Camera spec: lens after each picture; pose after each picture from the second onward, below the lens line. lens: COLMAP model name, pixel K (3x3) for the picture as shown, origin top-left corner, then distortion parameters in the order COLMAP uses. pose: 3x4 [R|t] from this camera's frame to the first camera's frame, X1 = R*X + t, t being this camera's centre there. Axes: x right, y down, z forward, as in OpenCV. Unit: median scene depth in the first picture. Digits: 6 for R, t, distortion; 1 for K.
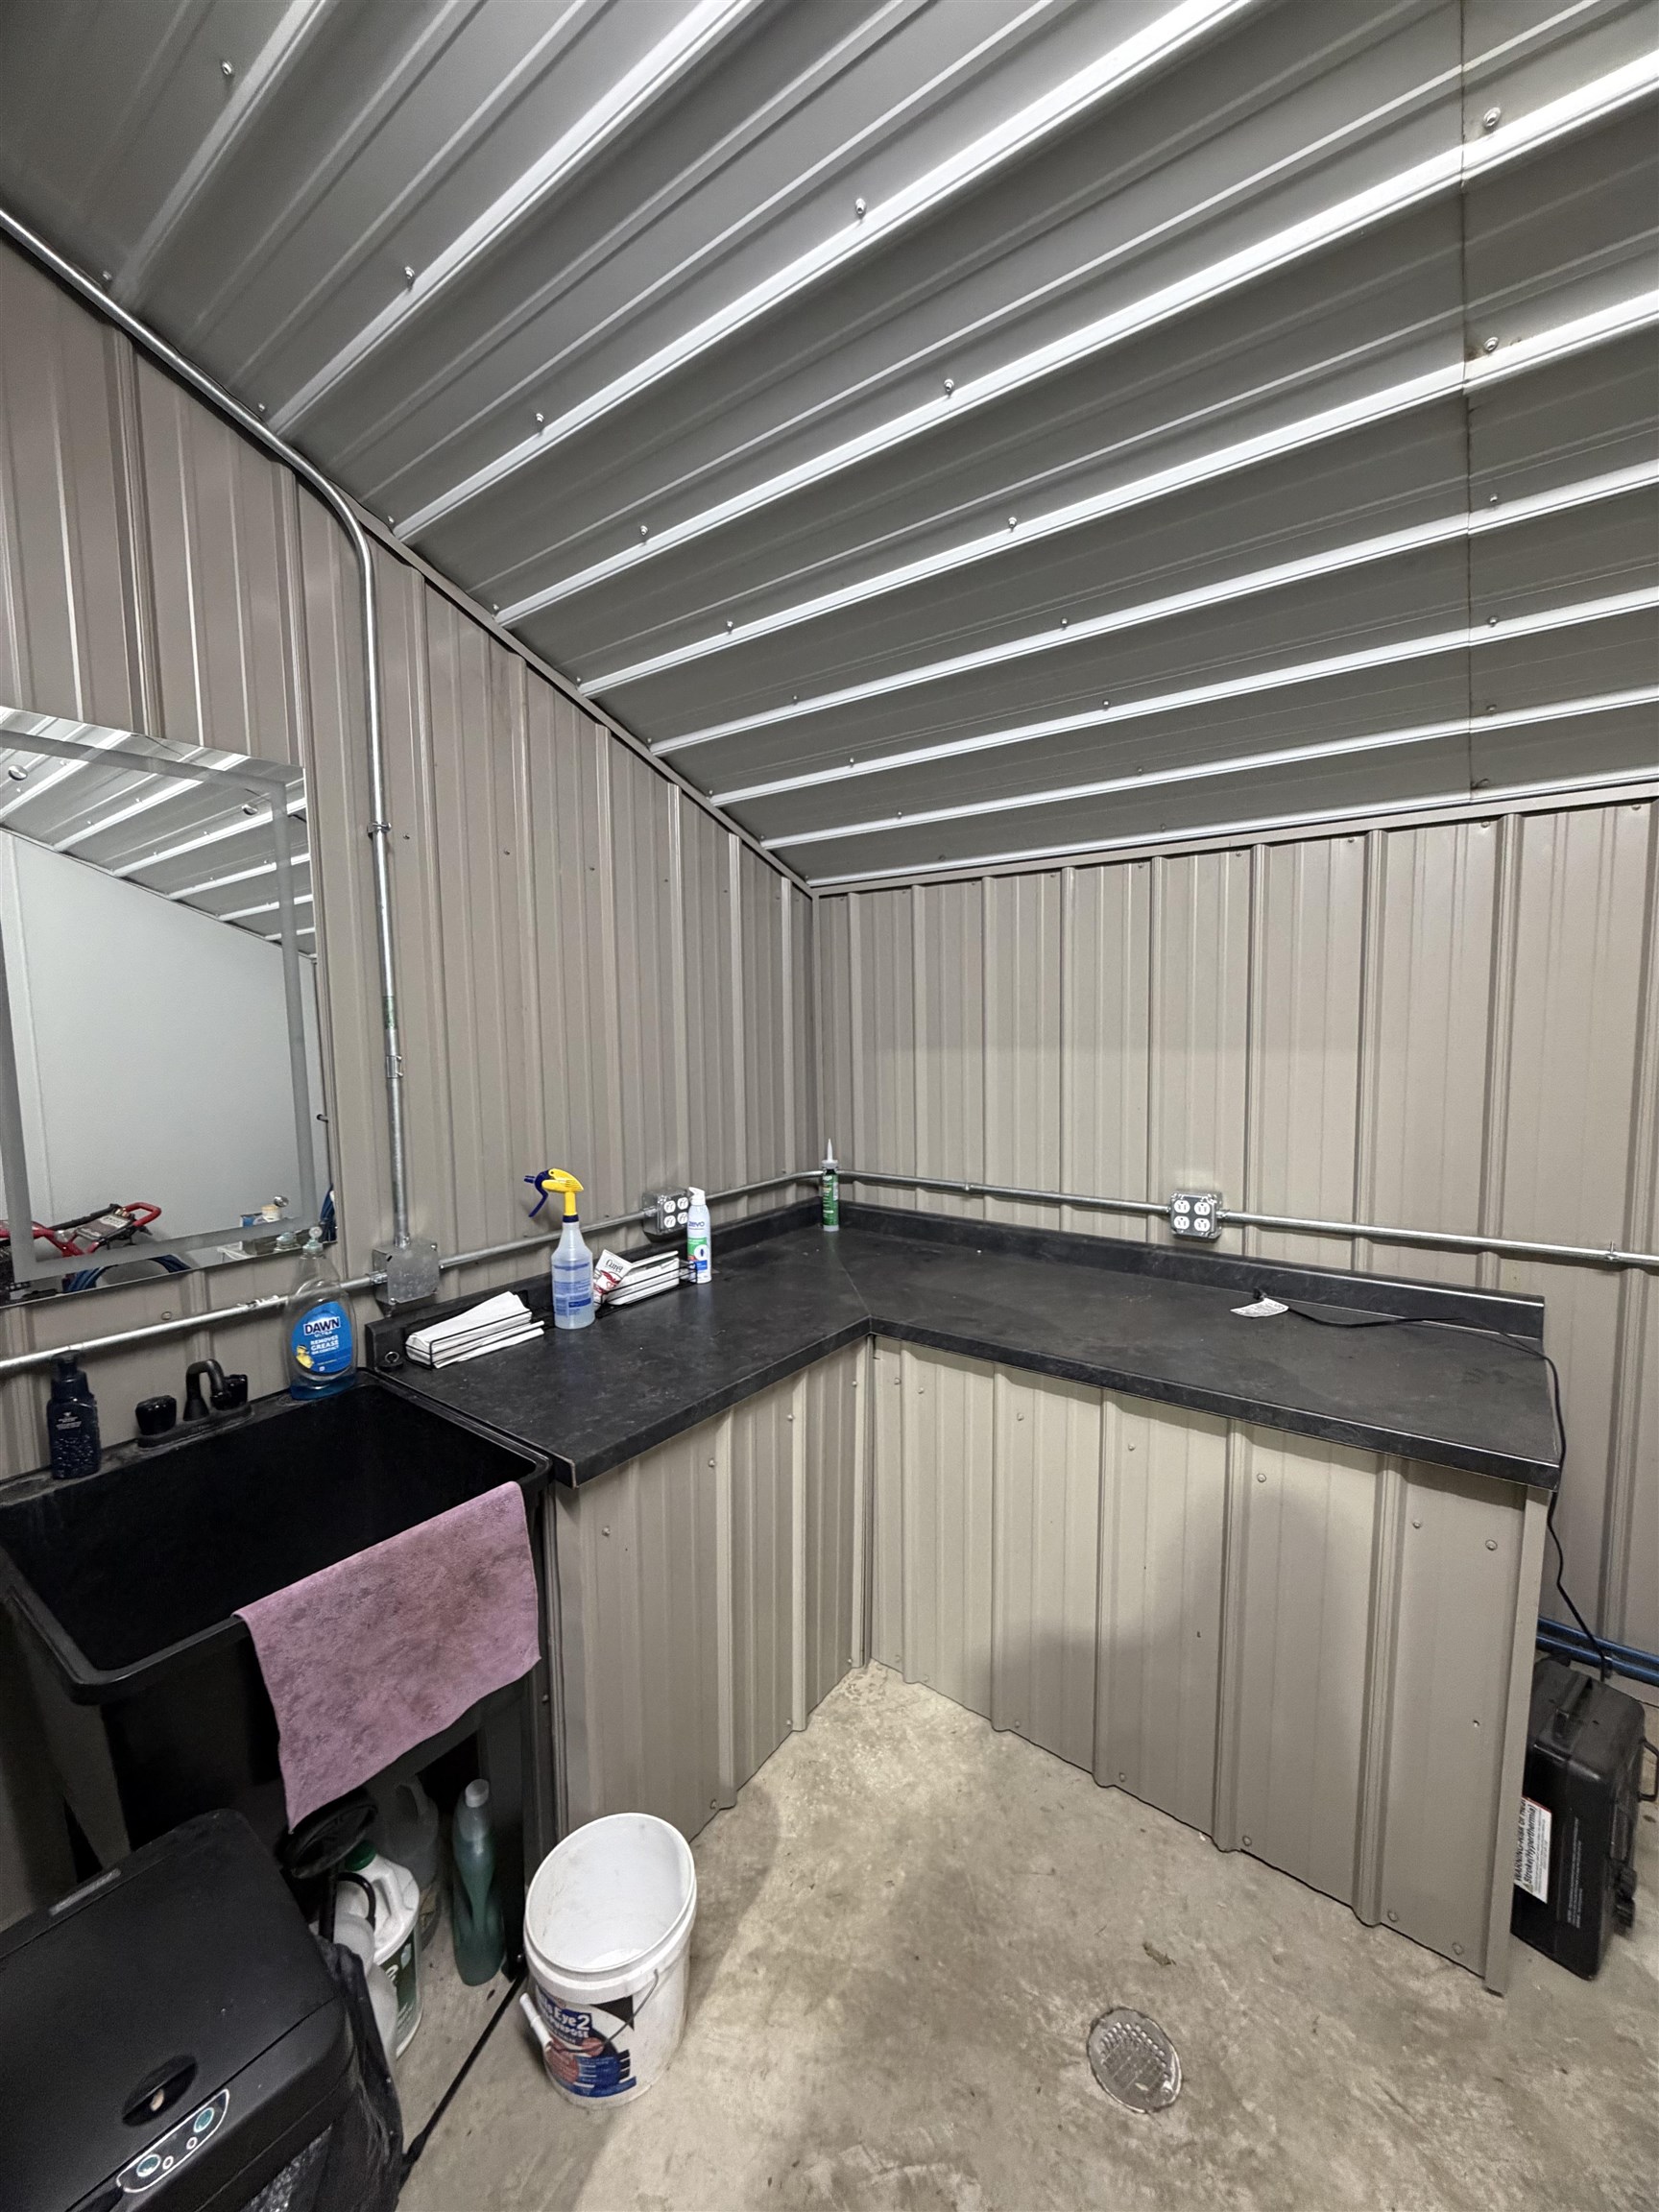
lens RADIAL K [[884.1, 0, 835.2], [0, 884.1, 1101.8], [0, 0, 1]] dist [0.002019, 0.000160]
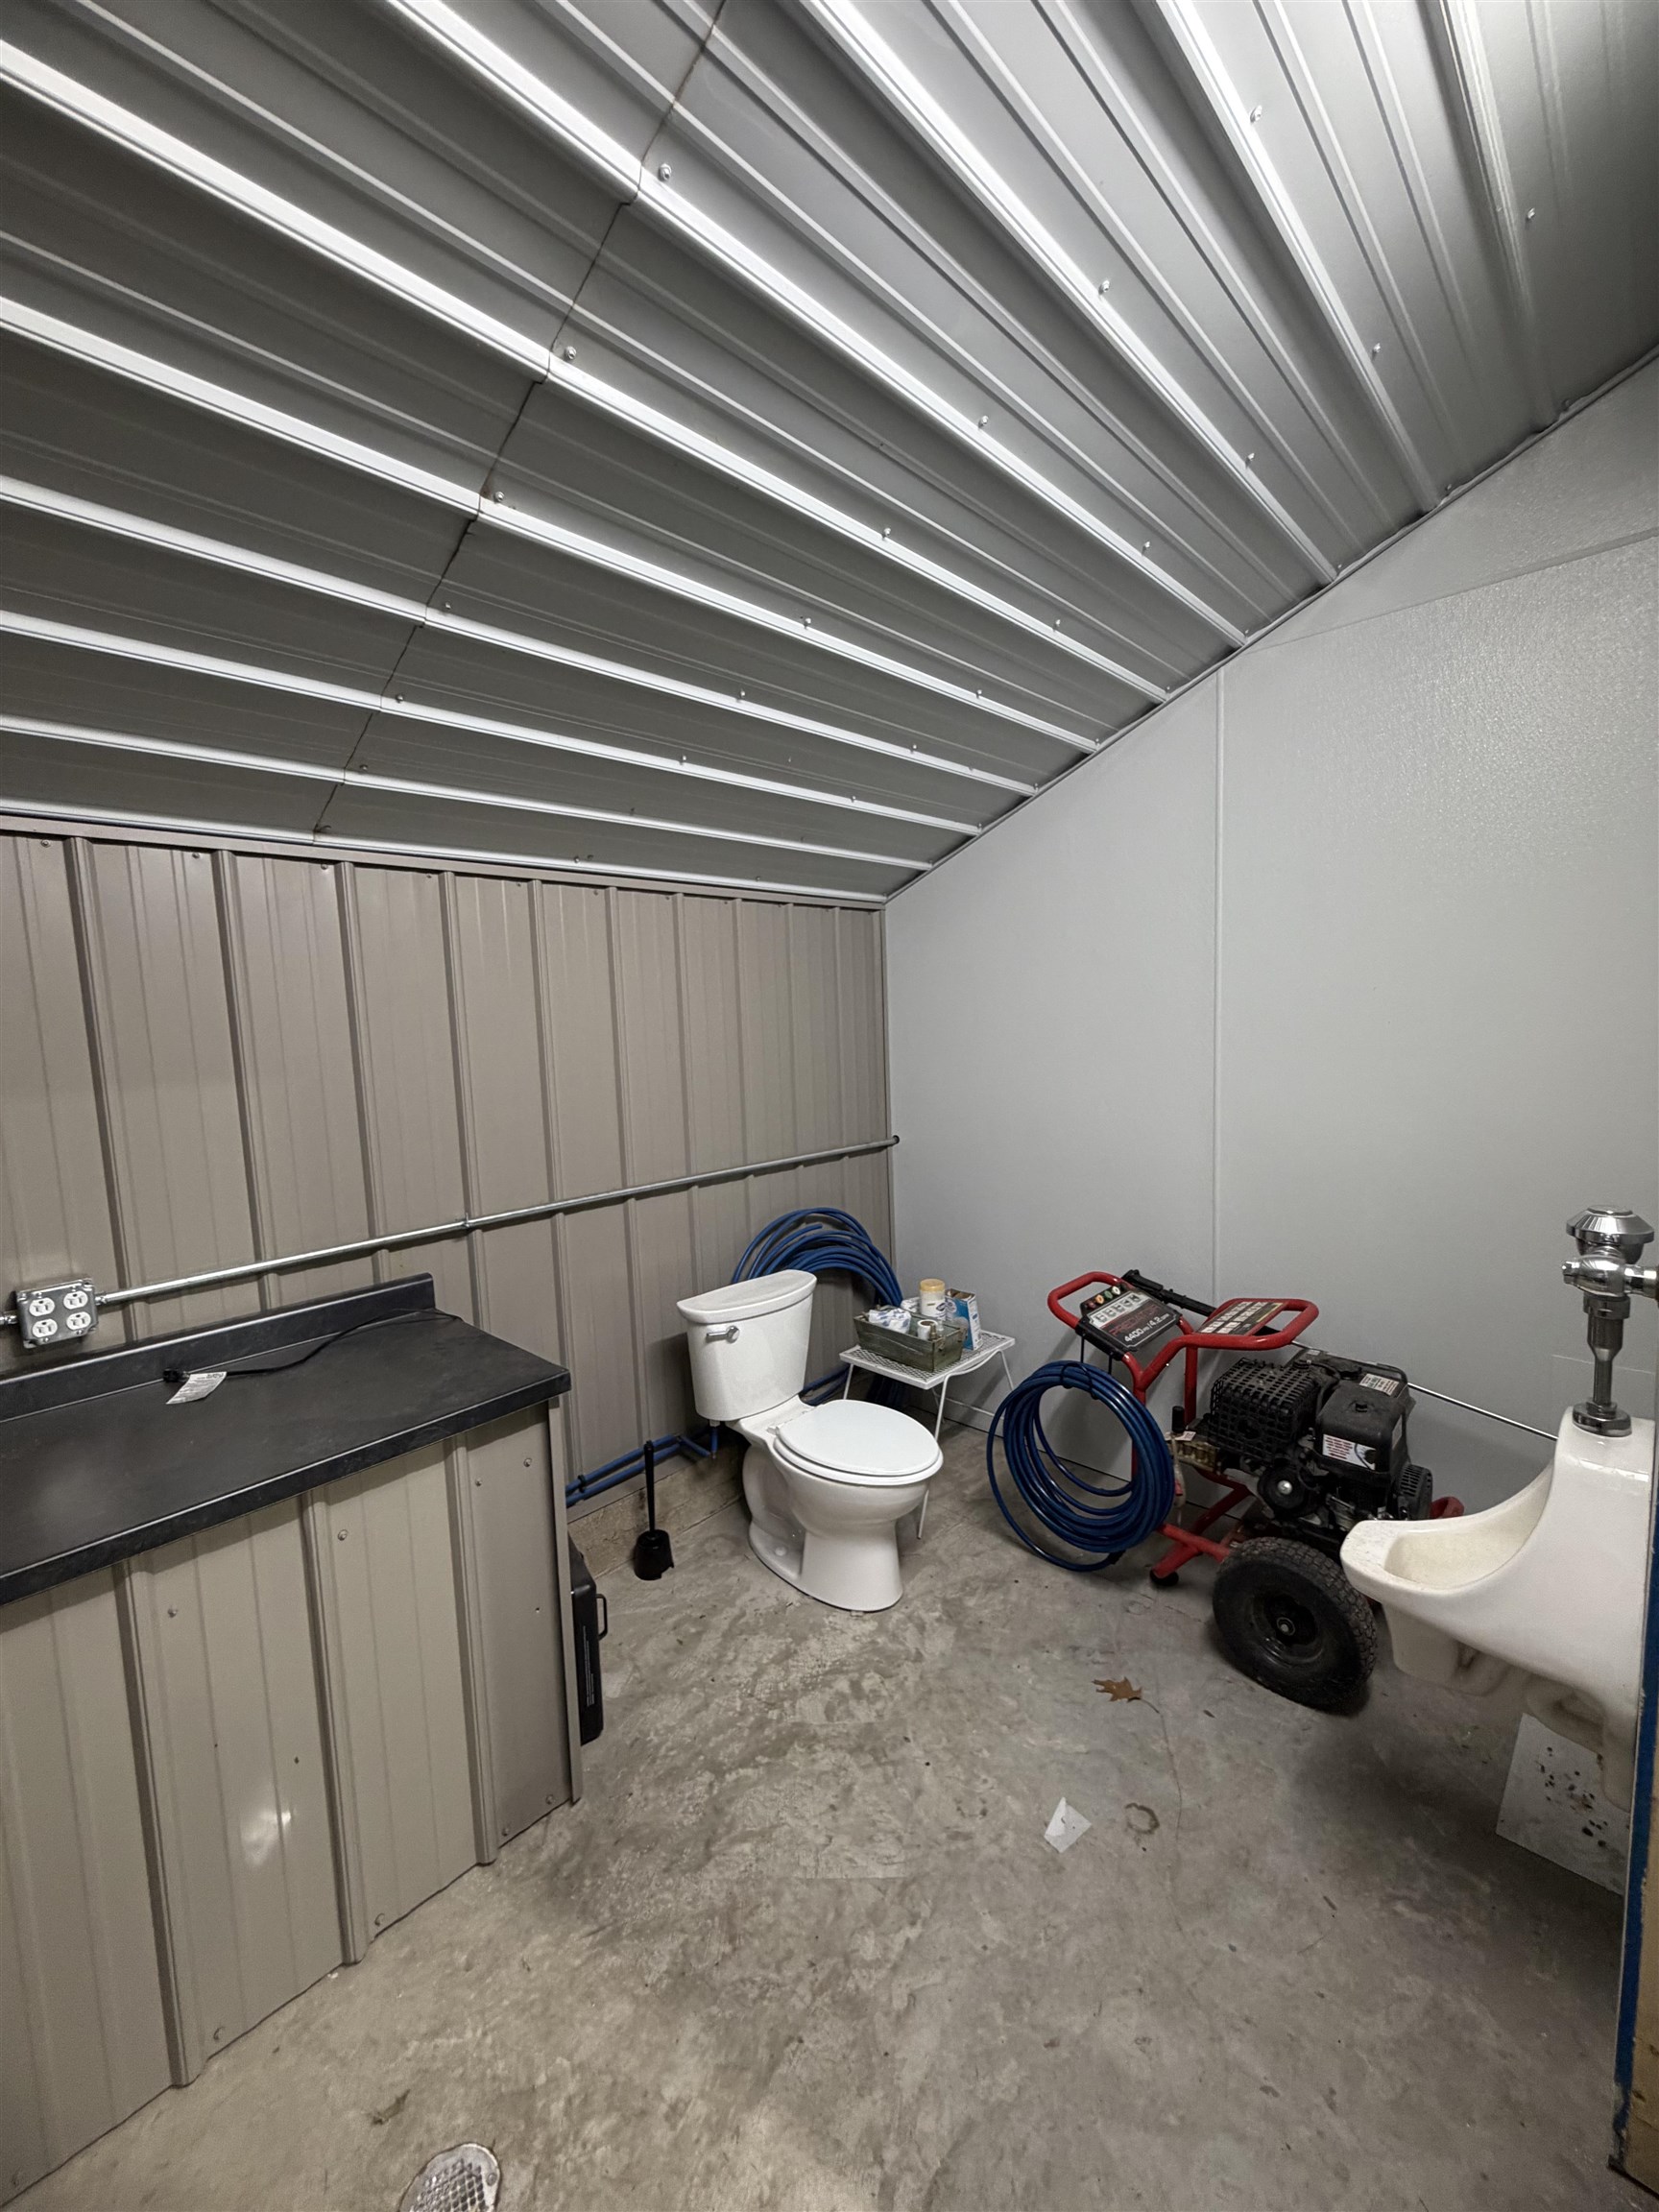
lens RADIAL K [[884.1, 0, 832.5], [0, 884.1, 1100.8], [0, 0, 1]] dist [0.002019, 0.000160]
pose [[0.129792, -0.091606, 0.987300, -0.292375], [0.127072, 0.989049, 0.075063, -0.030024], [-0.983365, 0.115716, 0.140011, 0.270878]]
